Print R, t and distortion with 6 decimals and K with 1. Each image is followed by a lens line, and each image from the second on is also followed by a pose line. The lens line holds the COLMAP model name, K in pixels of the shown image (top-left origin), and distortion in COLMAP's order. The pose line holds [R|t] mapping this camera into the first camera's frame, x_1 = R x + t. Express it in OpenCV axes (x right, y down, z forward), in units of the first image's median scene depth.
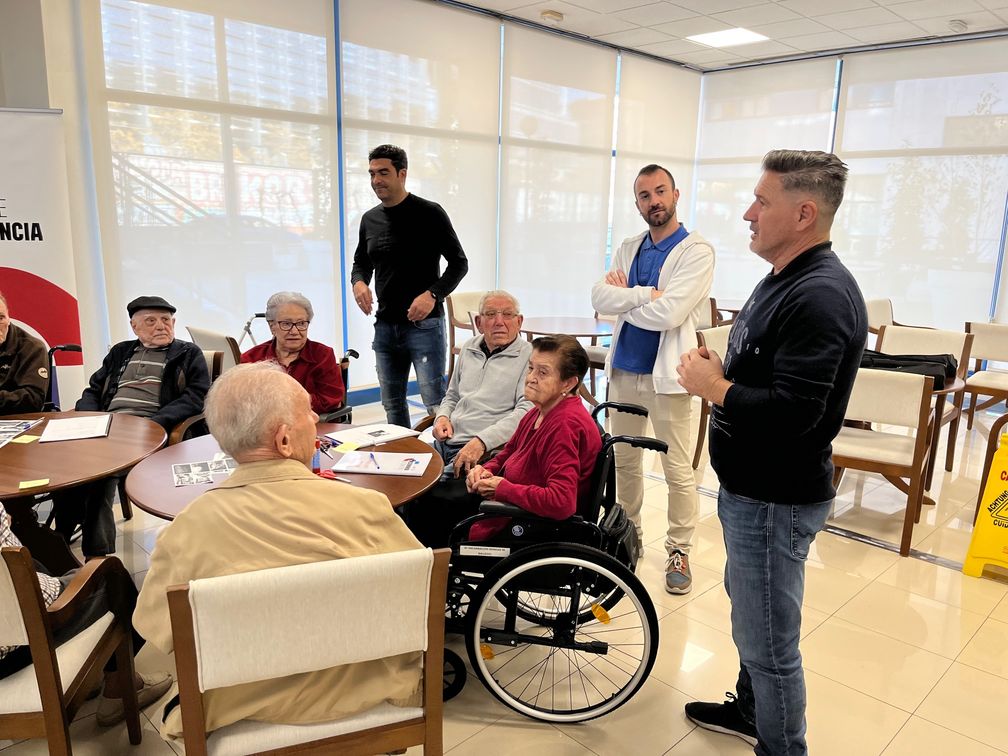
lens RADIAL K [[759.6, 0, 504.5], [0, 759.6, 382.6], [0, 0, 1]] dist [0.010224, -0.015594]
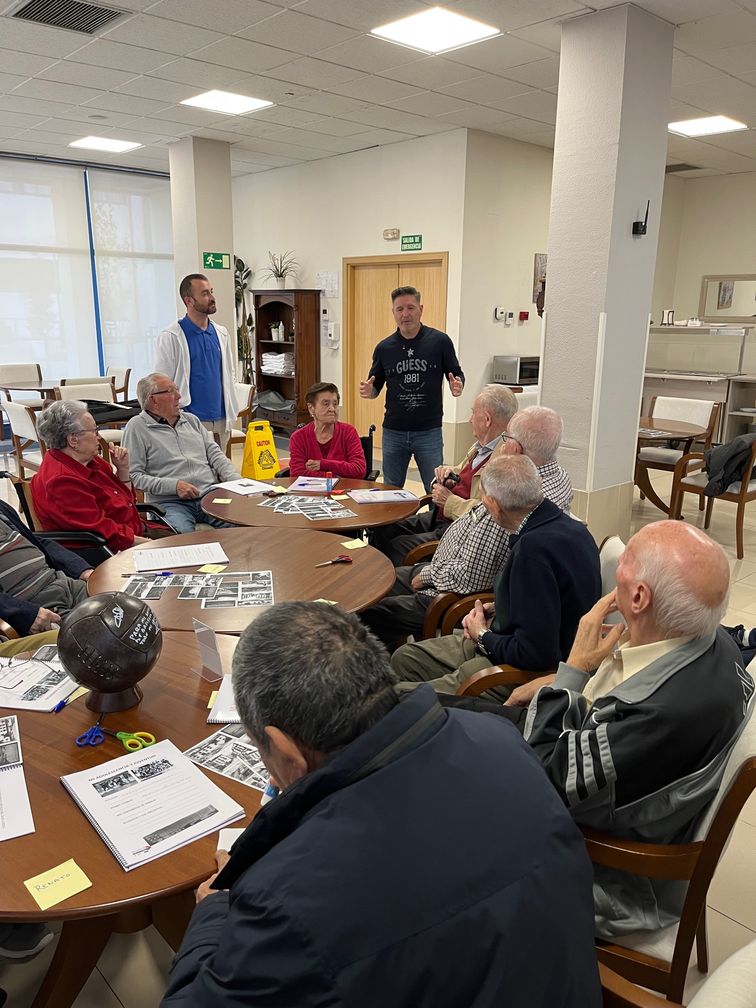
lens RADIAL K [[759.6, 0, 373.7], [0, 759.6, 503.4], [0, 0, 1]] dist [0.010224, -0.015594]
pose [[0.044789, -0.262695, 0.963839, -1.399762], [0.205059, 0.946680, 0.248490, -0.177101], [-0.977724, 0.186514, 0.096269, 0.669111]]
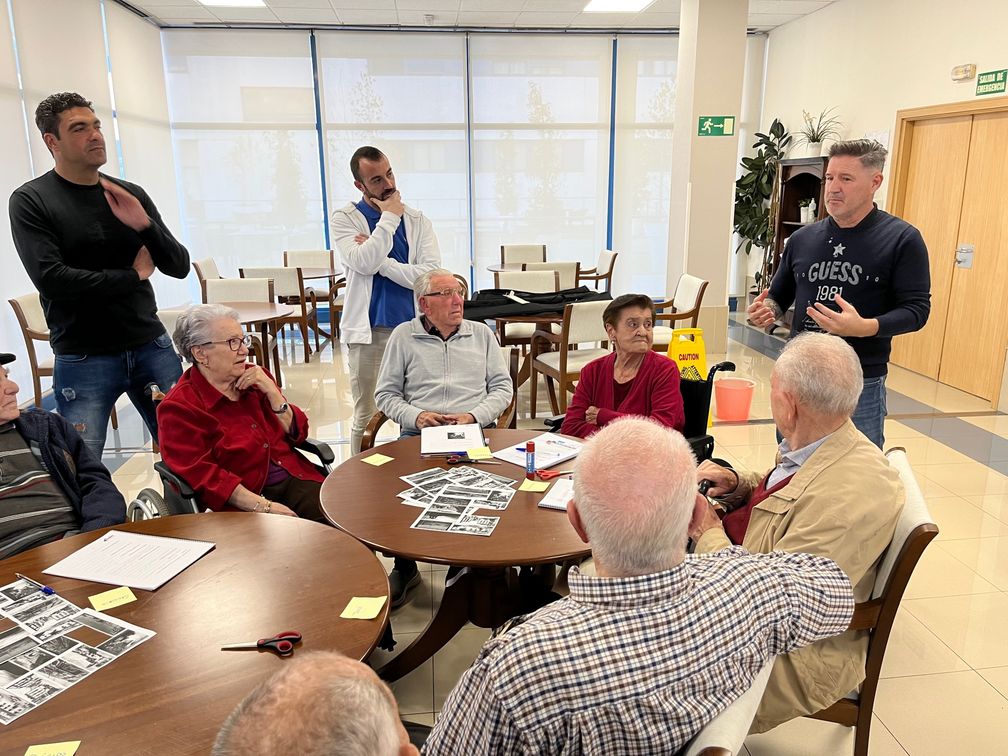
lens RADIAL K [[759.6, 0, 509.9], [0, 759.6, 379.2], [0, 0, 1]] dist [0.010224, -0.015594]
pose [[0.622225, -0.216776, 0.752227, -0.797348], [0.186207, 0.974301, 0.126747, -0.101941], [-0.760371, 0.061204, 0.646599, 0.355980]]
